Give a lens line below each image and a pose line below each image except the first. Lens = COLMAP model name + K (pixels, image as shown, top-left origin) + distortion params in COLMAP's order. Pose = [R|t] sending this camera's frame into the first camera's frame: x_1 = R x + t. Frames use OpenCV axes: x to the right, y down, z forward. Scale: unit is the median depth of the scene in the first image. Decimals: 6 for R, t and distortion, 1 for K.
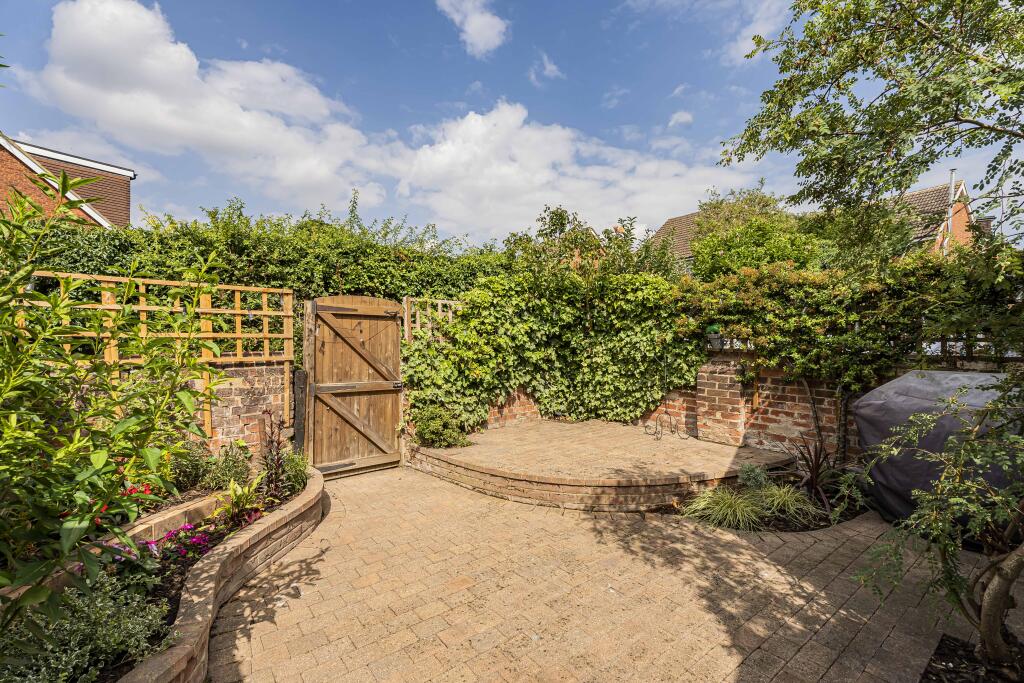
lens RADIAL K [[457.7, 0, 512.0], [0, 457.7, 341.5], [0, 0, 1]] dist [-0.000232, -0.000157]
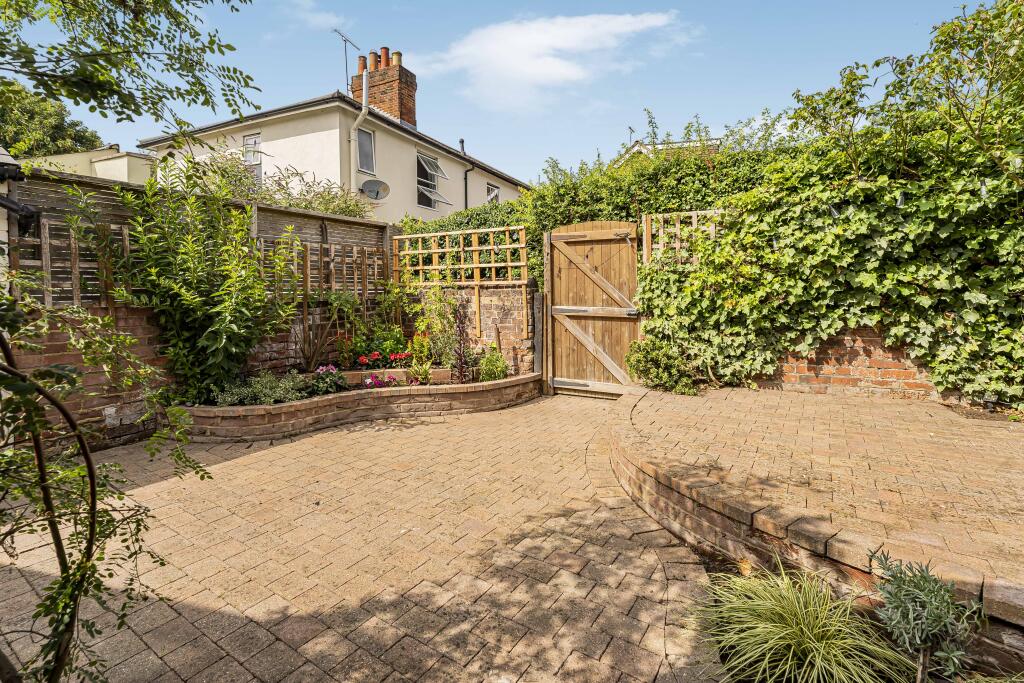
lens RADIAL K [[474.4, 0, 509.4], [0, 474.4, 297.6], [0, 0, 1]] dist [-0.000801, 0.000003]
pose [[0.303183, 0.006508, -0.952910, 0.725500], [0.007360, 0.999931, 0.009171, 0.067773], [0.952904, -0.009794, 0.303114, 0.601115]]
